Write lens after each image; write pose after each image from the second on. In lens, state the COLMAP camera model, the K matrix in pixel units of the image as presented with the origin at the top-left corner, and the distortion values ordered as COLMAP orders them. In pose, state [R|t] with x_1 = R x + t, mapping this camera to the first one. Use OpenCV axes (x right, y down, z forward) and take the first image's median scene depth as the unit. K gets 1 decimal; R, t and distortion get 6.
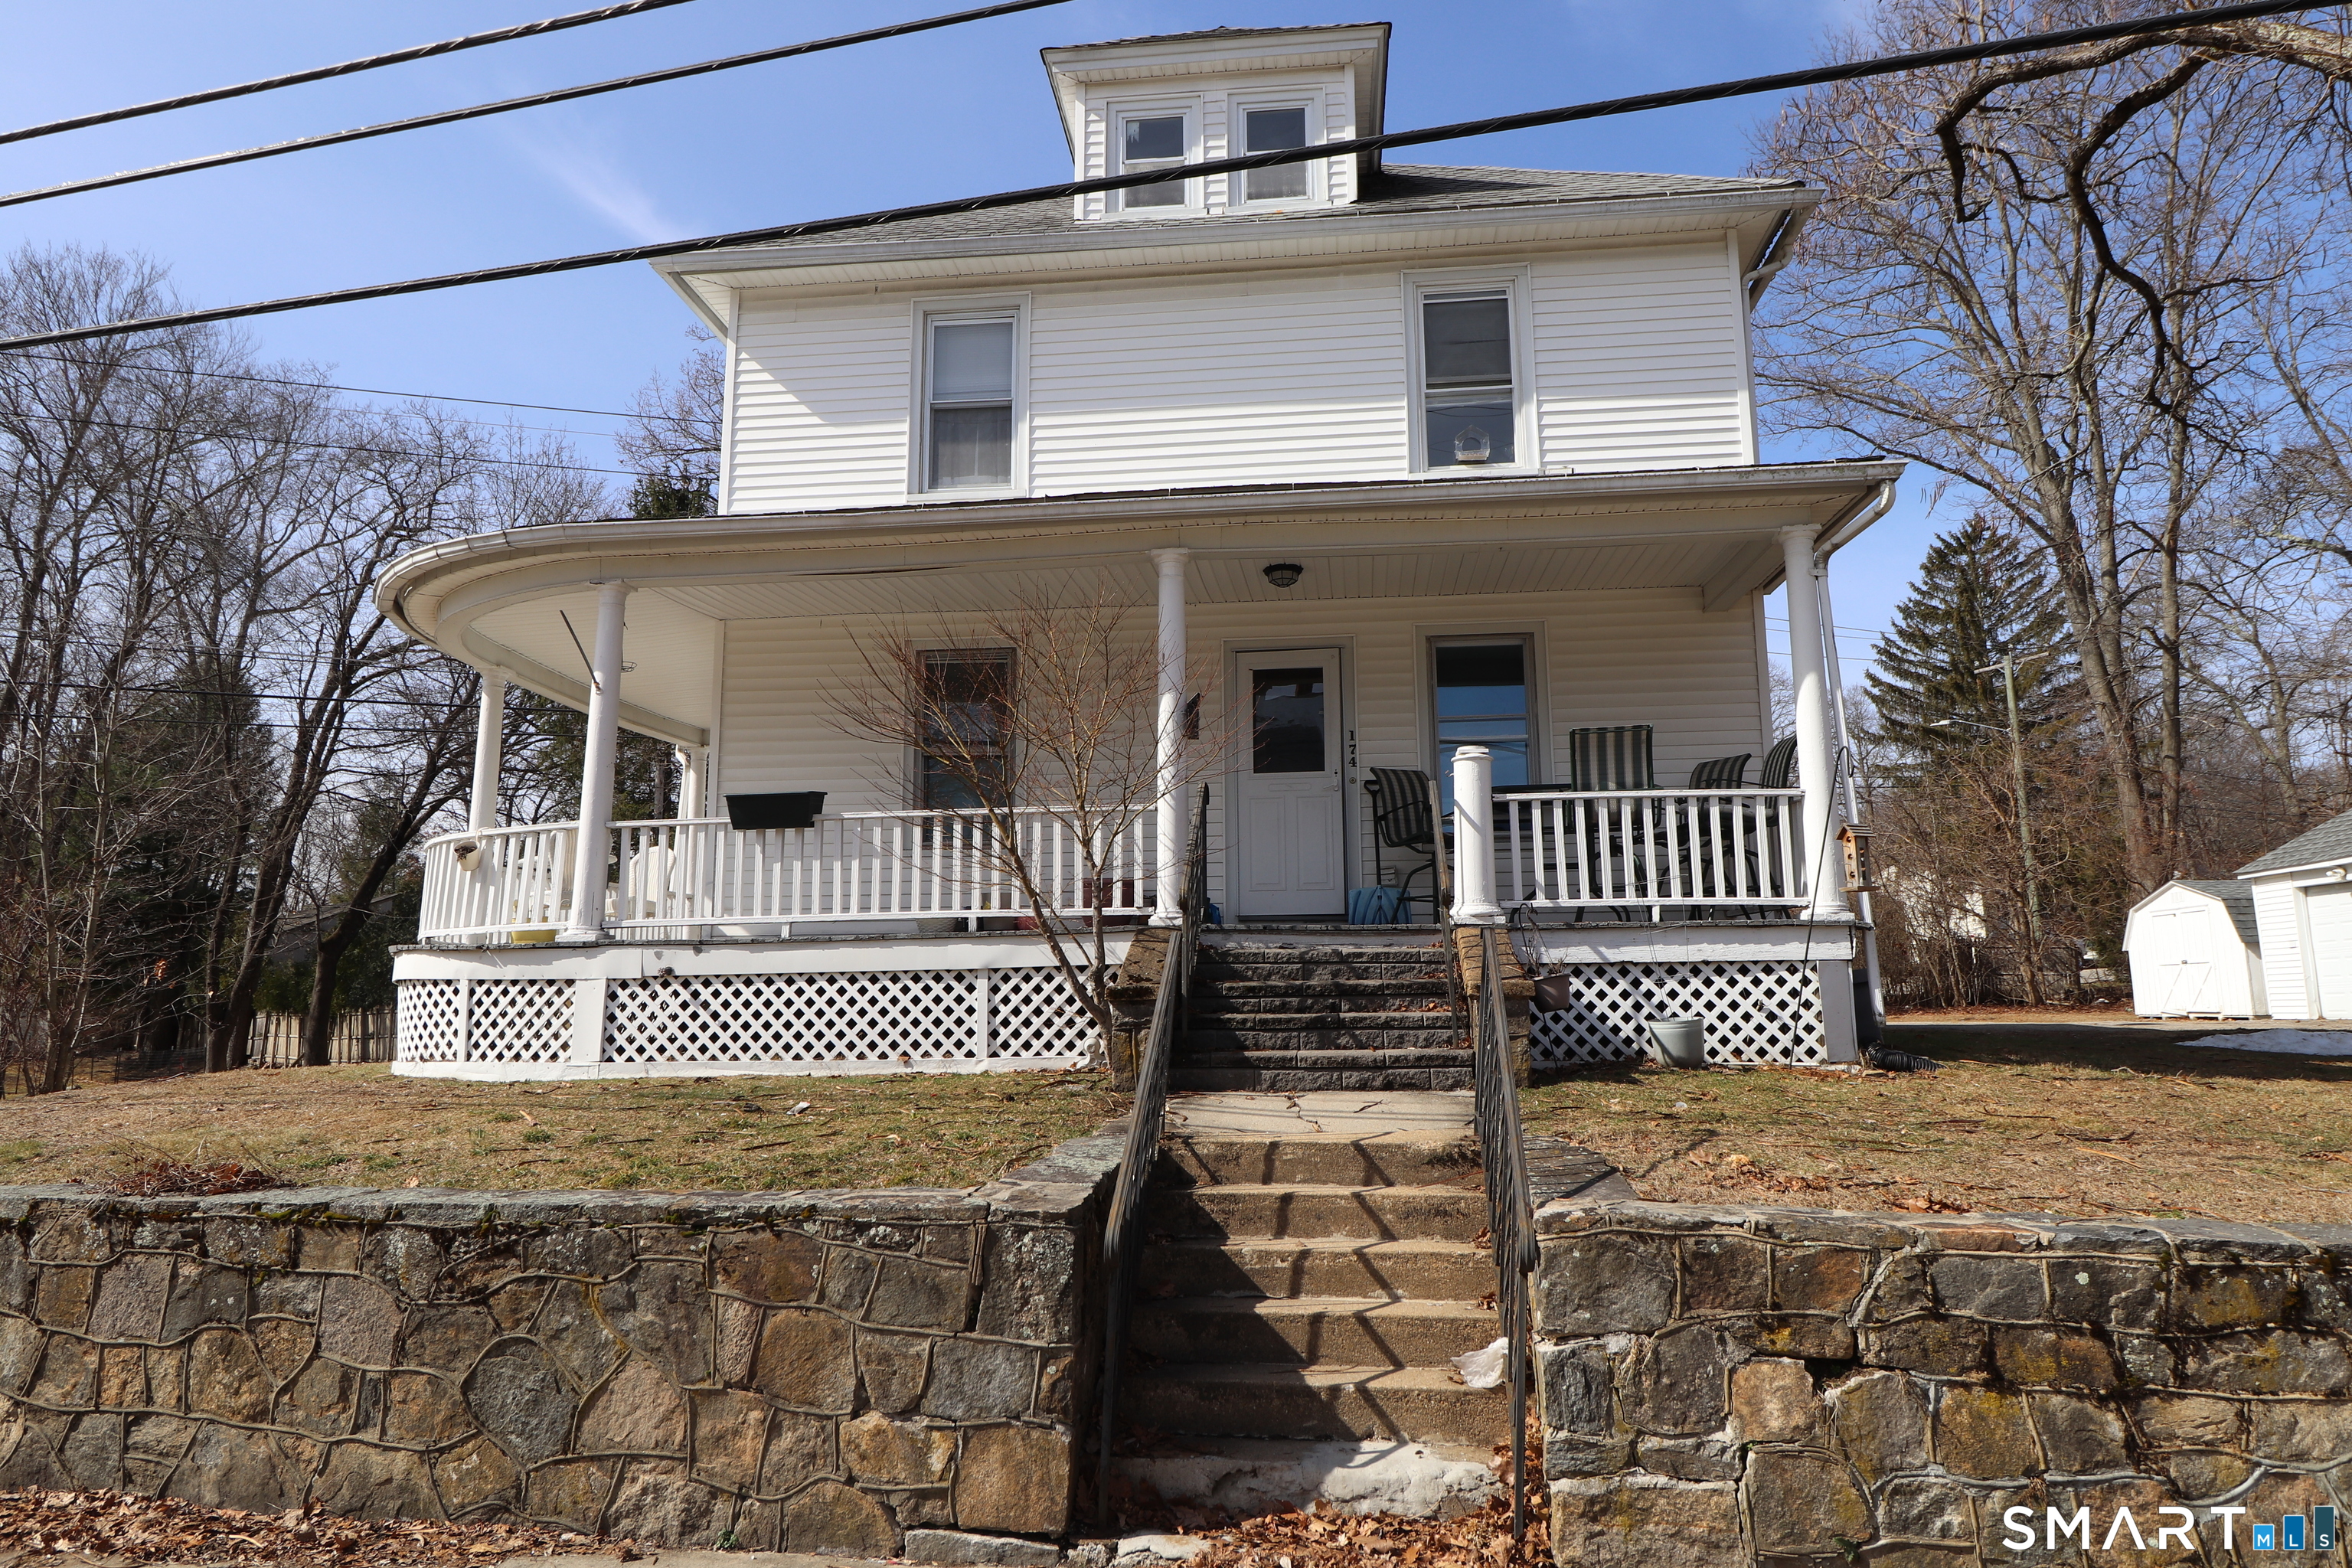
lens RADIAL K [[1522.1, 0, 1170.5], [0, 1522.1, 787.1], [0, 0, 1]] dist [0.017317, -0.007771]
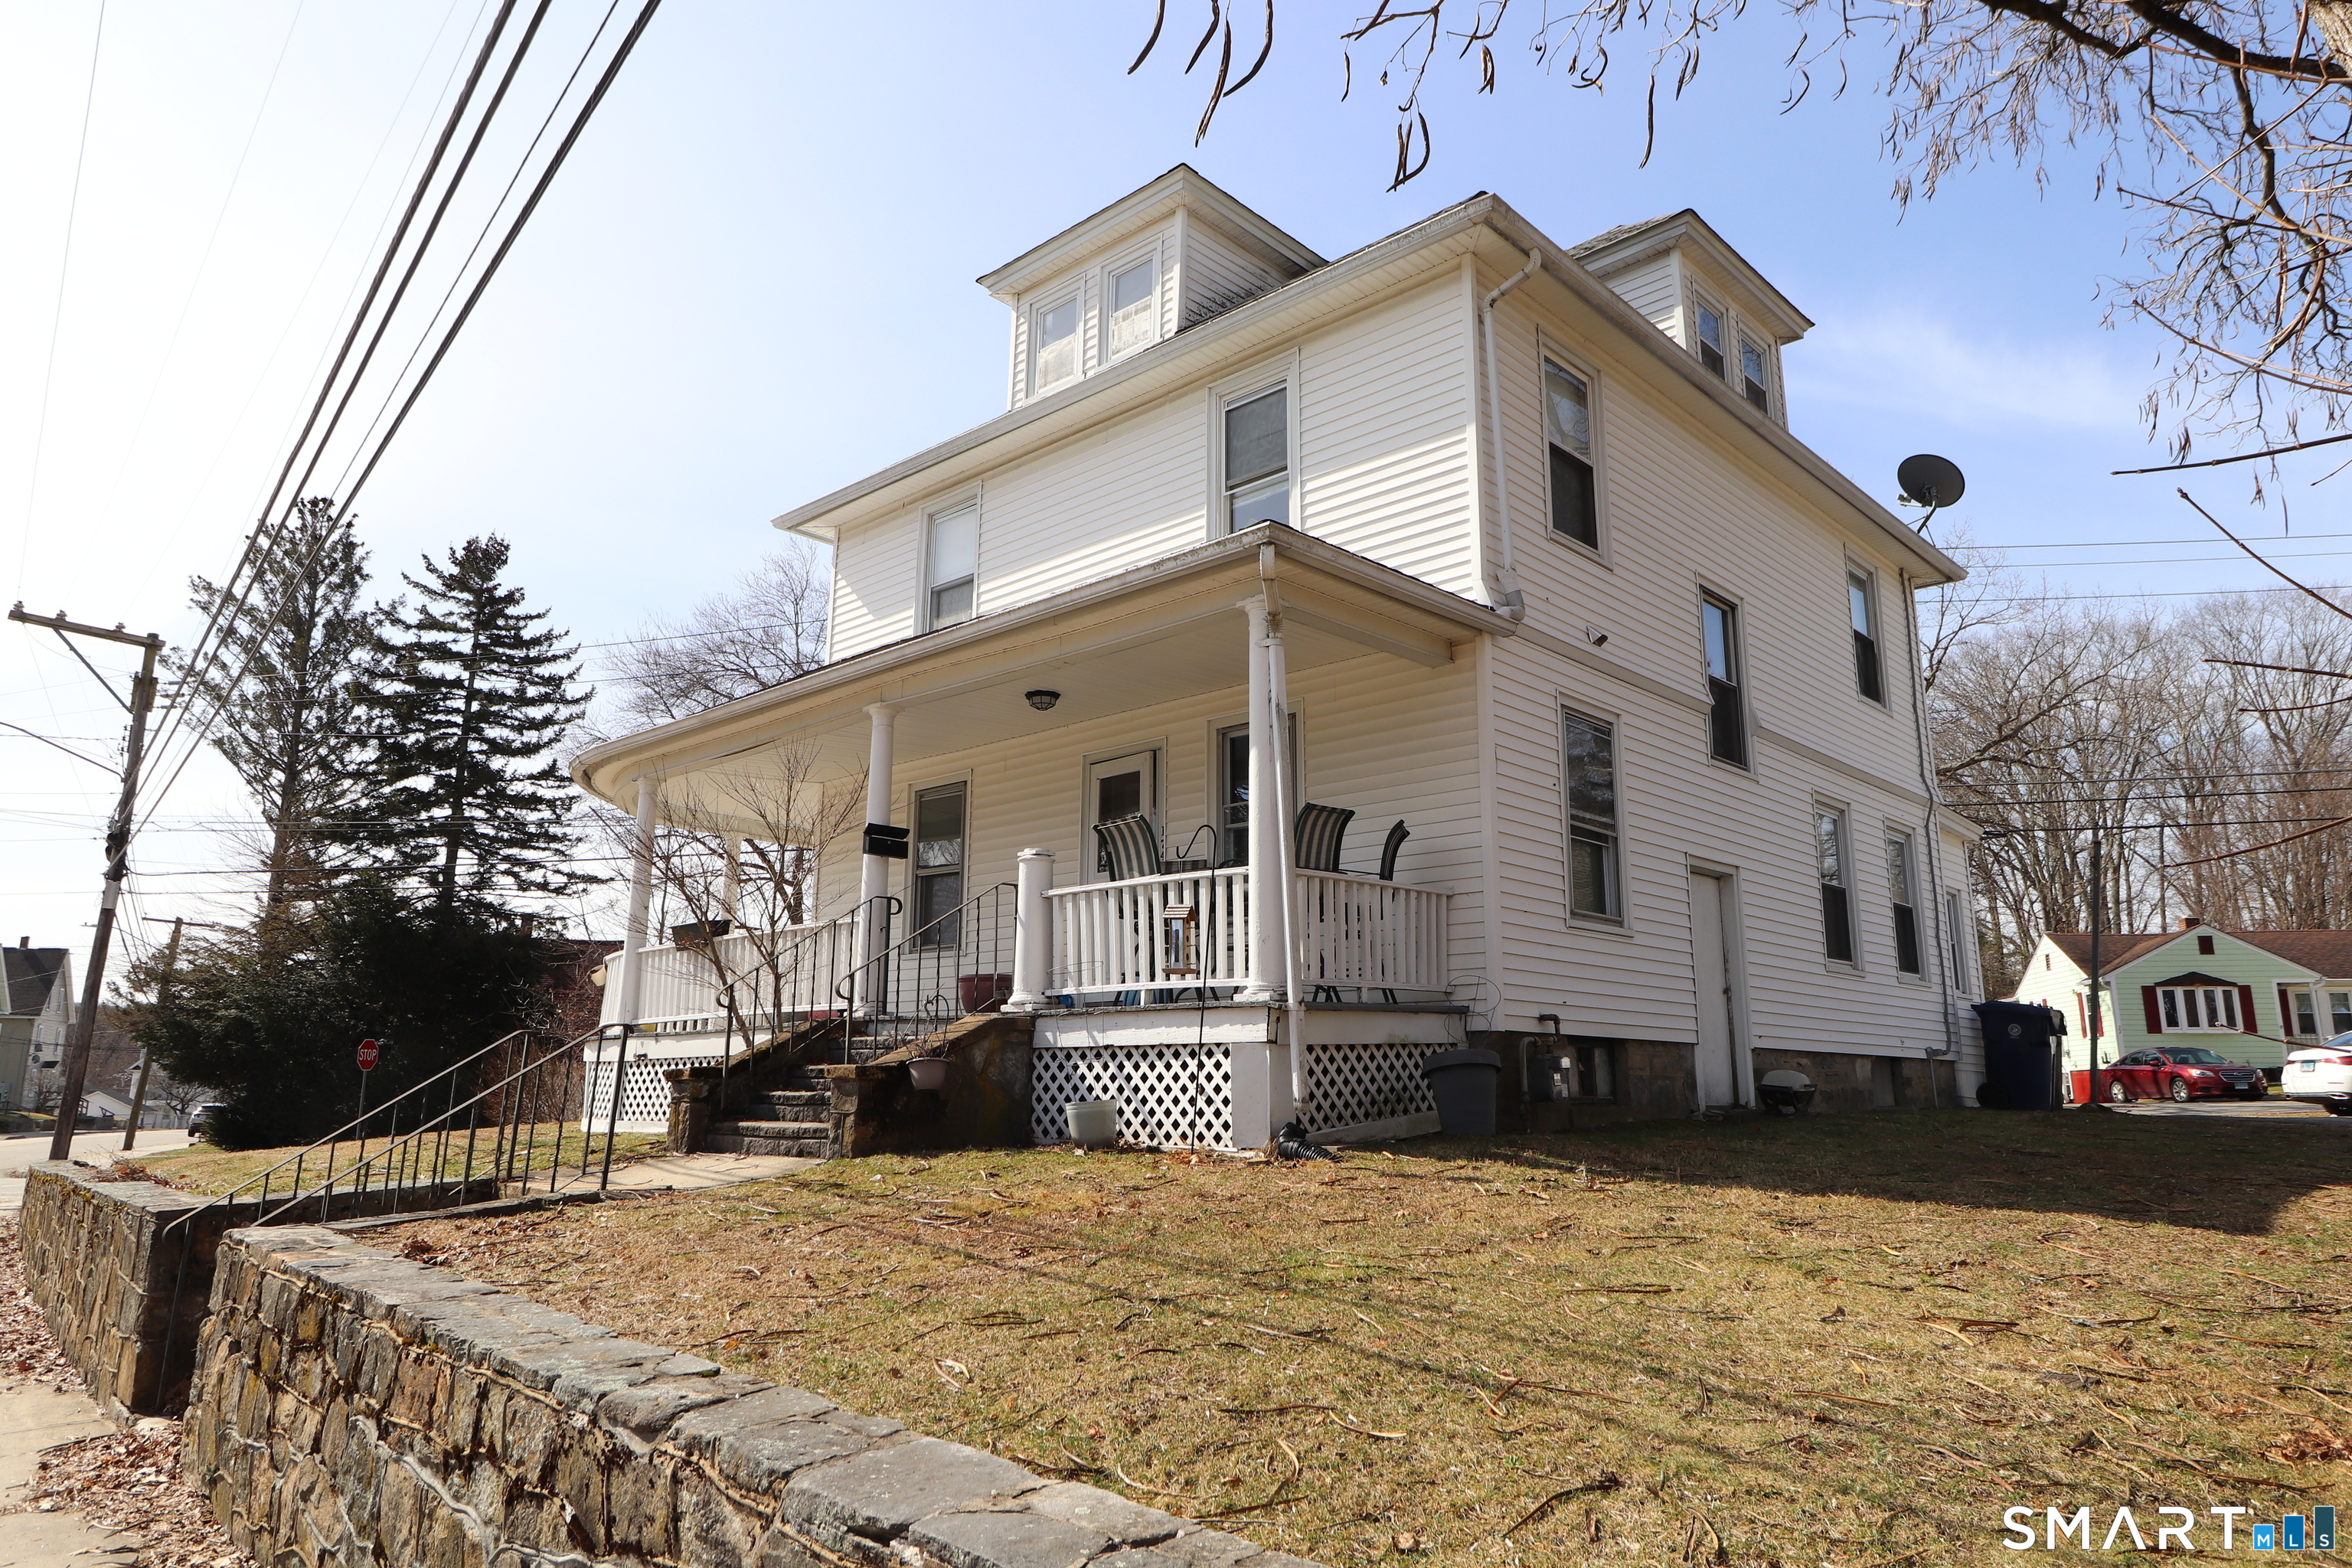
lens RADIAL K [[1522.1, 0, 1167.0], [0, 1522.1, 788.7], [0, 0, 1]] dist [0.017317, -0.007771]
pose [[0.789819, -0.106886, -0.603954, 0.900506], [0.077584, 0.994199, -0.074490, 0.018879], [0.608413, 0.011976, 0.793530, 0.180499]]
